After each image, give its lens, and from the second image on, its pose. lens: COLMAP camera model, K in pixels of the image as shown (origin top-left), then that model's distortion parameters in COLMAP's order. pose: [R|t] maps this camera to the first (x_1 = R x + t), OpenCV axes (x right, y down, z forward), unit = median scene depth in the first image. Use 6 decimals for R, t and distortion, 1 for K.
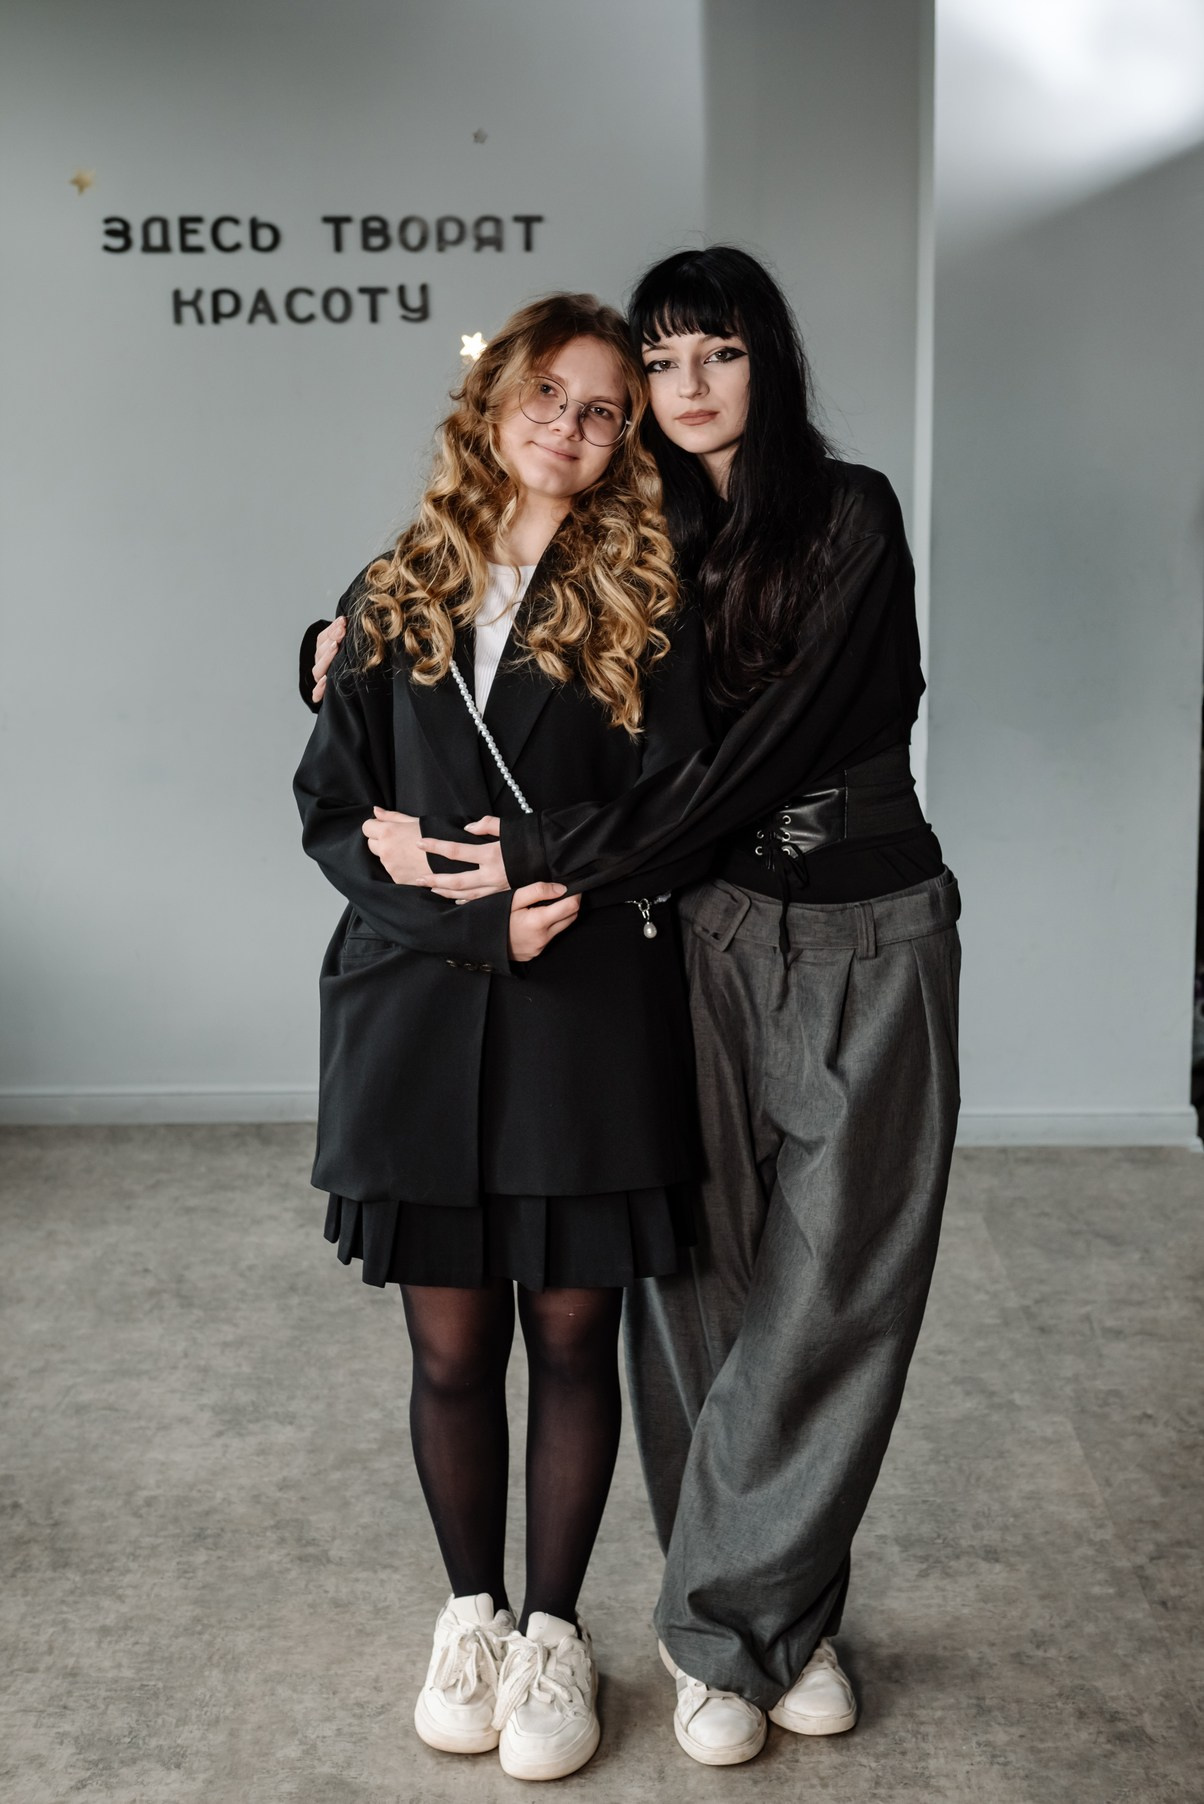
lens RADIAL K [[2681.4, 0, 737.3], [0, 2681.4, 928.6], [0, 0, 1]] dist [-0.014649, 0.000000]
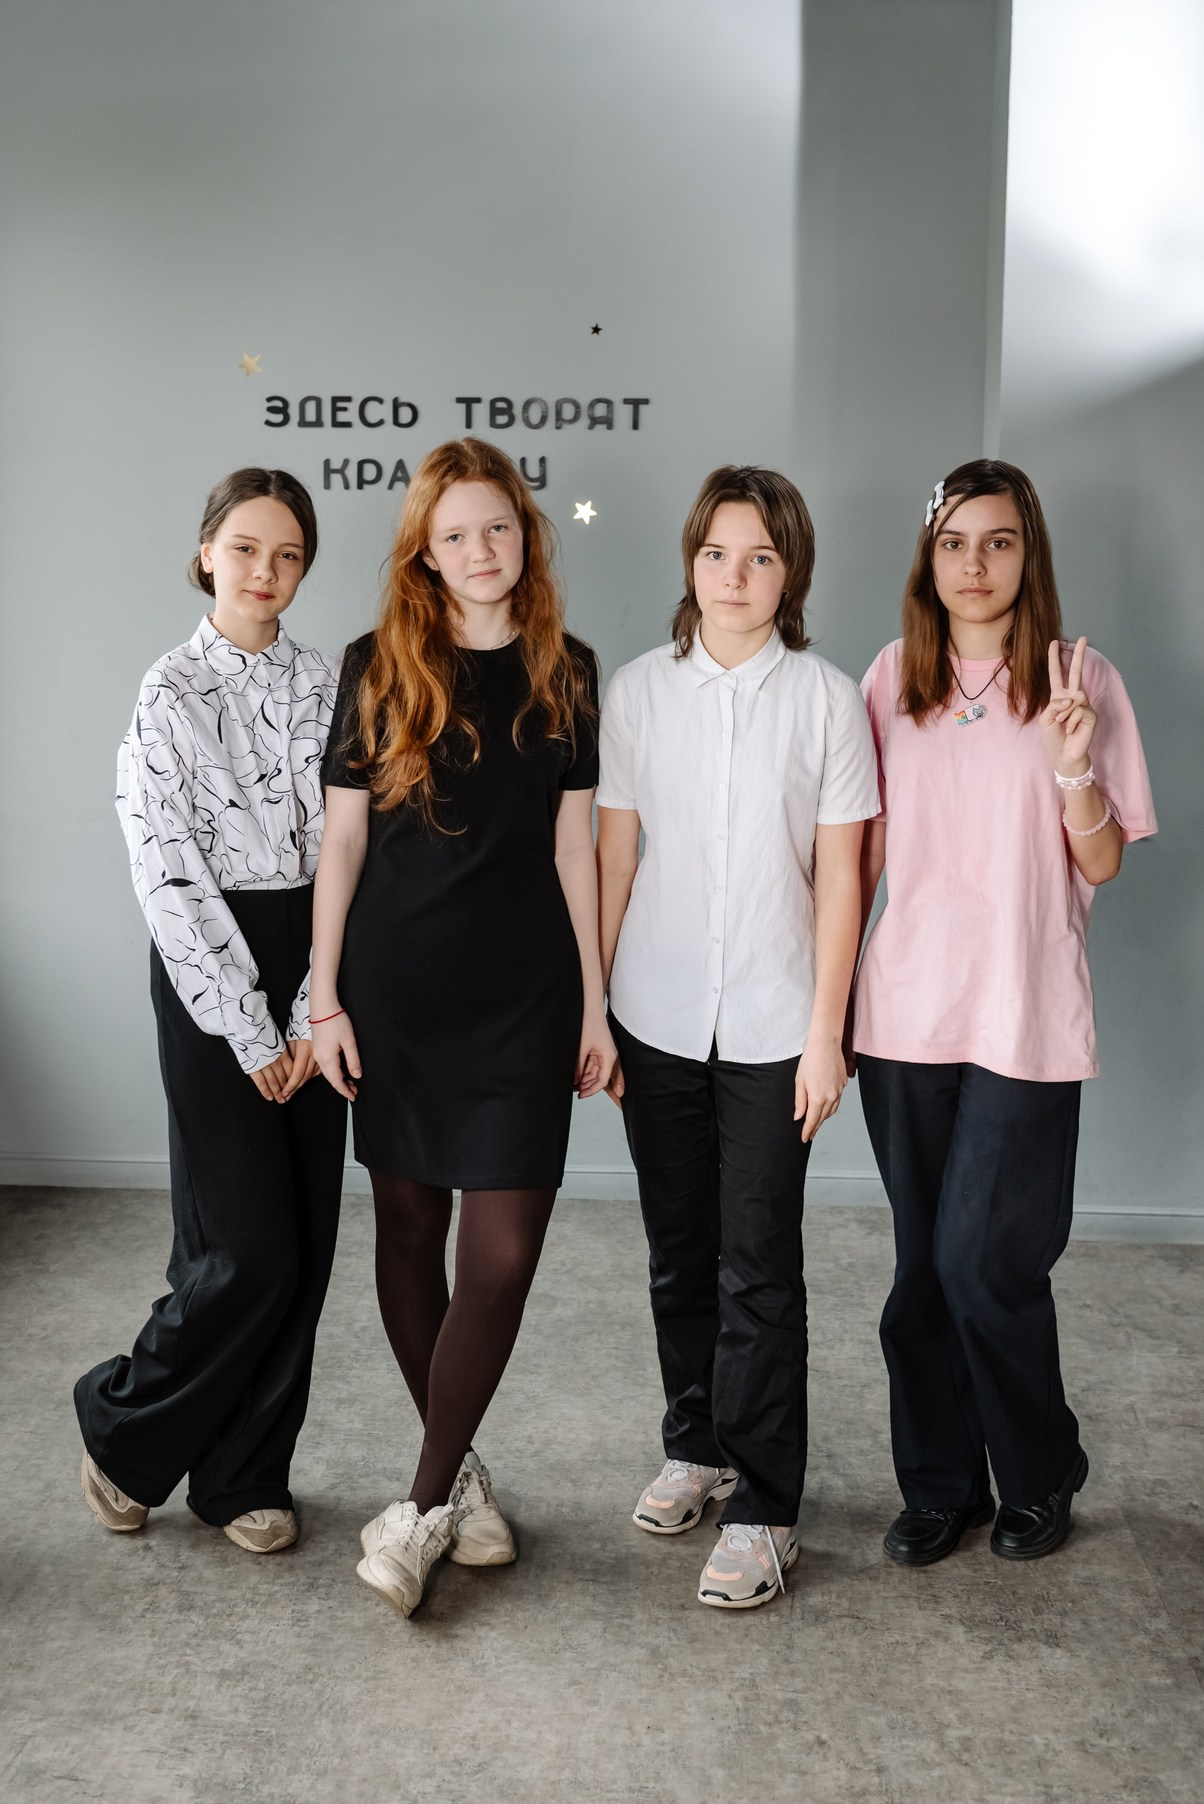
lens RADIAL K [[2219.6, 0, 585.3], [0, 2219.6, 891.7], [0, 0, 1]] dist [-0.016117, 0.000000]
pose [[0.996746, 0.024278, -0.076861, -0.022533], [-0.028566, 0.998068, -0.055180, -0.005734], [0.075373, 0.057196, 0.995514, 0.077769]]
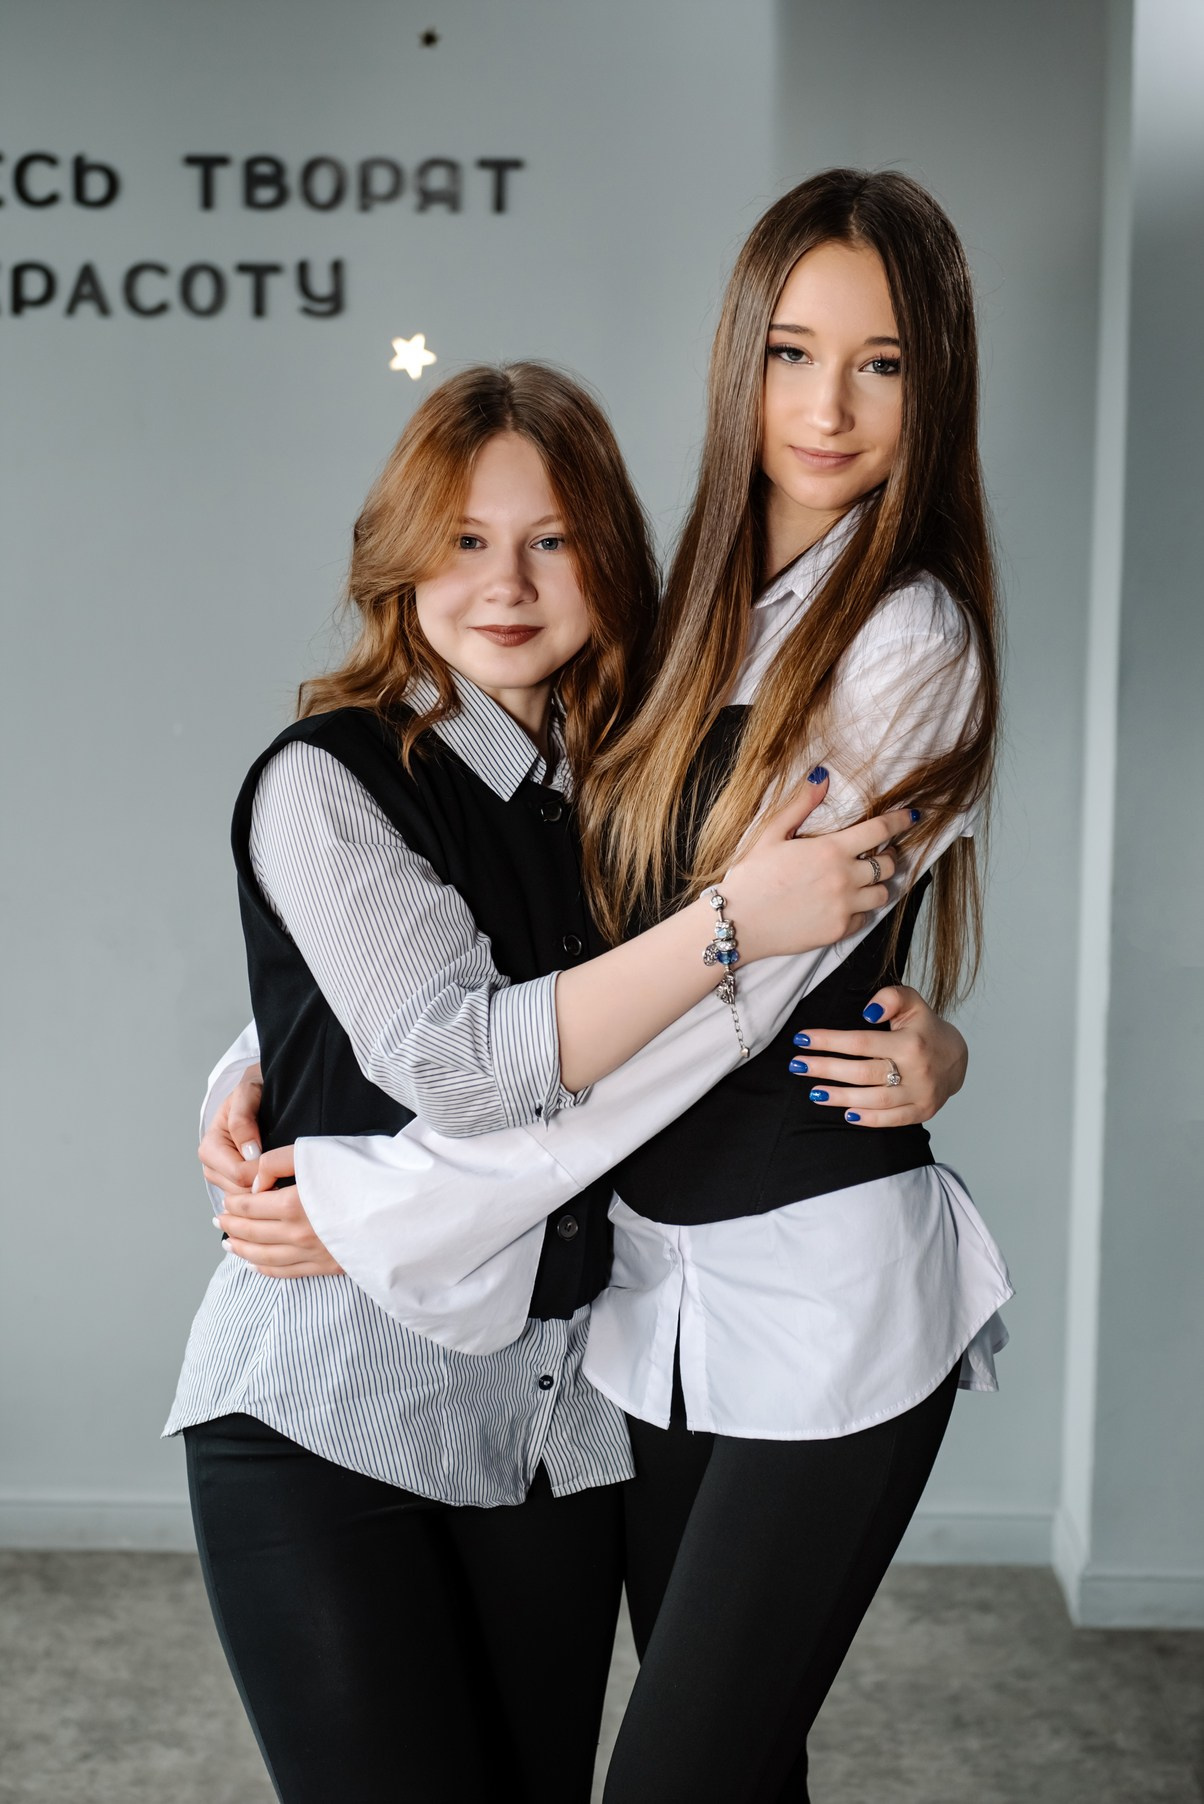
lens RADIAL K [[3151.3, 0, 707.1], [0, 3151.3, 748.6], [0, 0, 1]] dist [0.001066, 0.000000]
pose [[0.999015, 0.018571, -0.040296, 0.005495], [-0.021888, 0.996268, -0.083490, -0.061097], [0.038595, 0.084289, 0.995694, 0.254246]]
